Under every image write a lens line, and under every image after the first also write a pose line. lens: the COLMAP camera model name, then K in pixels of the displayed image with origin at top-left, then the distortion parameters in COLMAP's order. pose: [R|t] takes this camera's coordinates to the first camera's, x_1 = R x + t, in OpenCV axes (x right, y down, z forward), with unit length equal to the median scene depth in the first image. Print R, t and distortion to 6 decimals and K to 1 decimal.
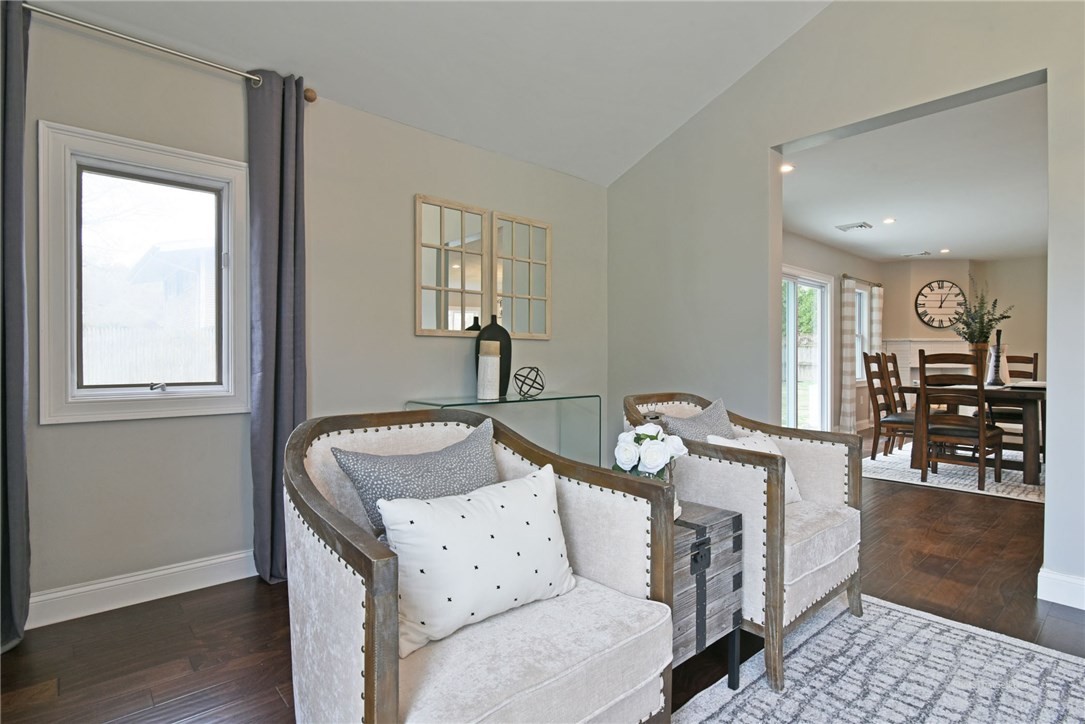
lens RADIAL K [[542.9, 0, 542.5], [0, 542.9, 362.0], [0, 0, 1]] dist [-0.000121, -0.000226]
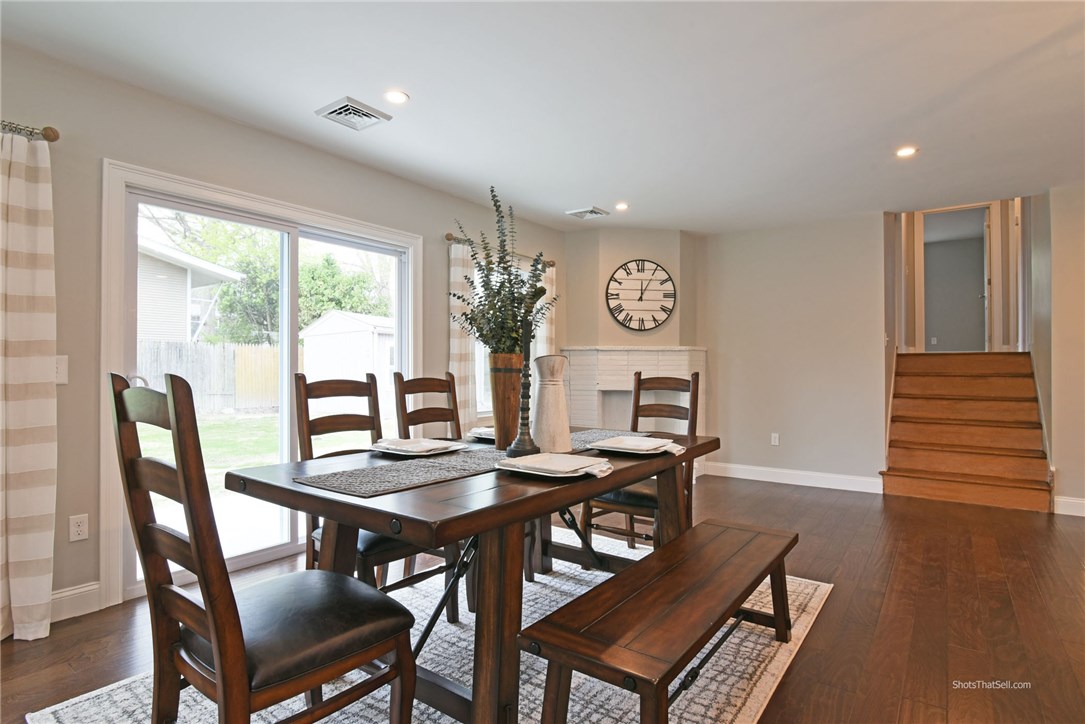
lens RADIAL K [[555.0, 0, 542.5], [0, 555.0, 362.0], [0, 0, 1]] dist [0.000456, 0.000146]
pose [[0.978634, -0.001868, 0.205600, 0.475074], [0.005626, 0.999828, -0.017698, -0.012933], [-0.205531, 0.018476, 0.978476, 0.359480]]
